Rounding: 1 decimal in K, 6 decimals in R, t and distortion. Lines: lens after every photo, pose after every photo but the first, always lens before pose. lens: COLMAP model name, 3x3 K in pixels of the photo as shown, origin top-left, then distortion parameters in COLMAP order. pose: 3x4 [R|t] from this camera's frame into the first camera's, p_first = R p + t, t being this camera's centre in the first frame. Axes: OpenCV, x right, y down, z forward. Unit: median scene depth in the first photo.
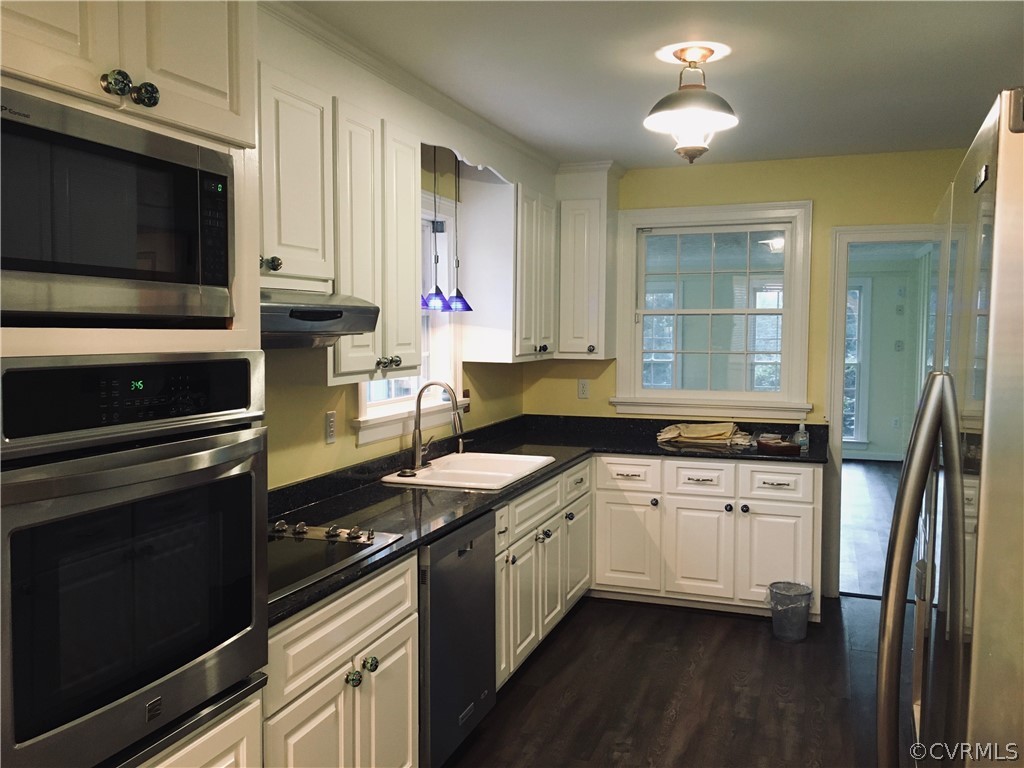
lens RADIAL K [[864.2, 0, 512.0], [0, 864.2, 384.0], [0, 0, 1]] dist [0.066081, -0.075446]
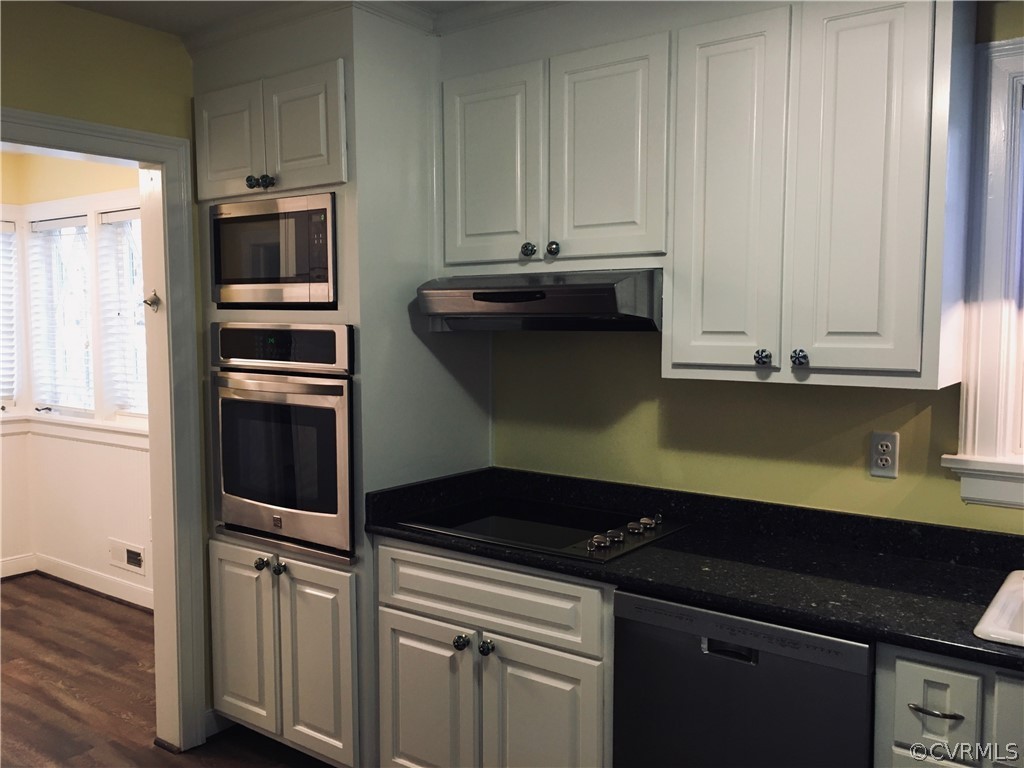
lens RADIAL K [[864.2, 0, 512.0], [0, 864.2, 384.0], [0, 0, 1]] dist [0.066081, -0.075446]
pose [[-0.284975, 0.067145, -0.956180, 1.090754], [-0.067141, 0.993695, 0.089790, -0.097333], [0.956181, 0.089787, -0.278670, 1.837490]]
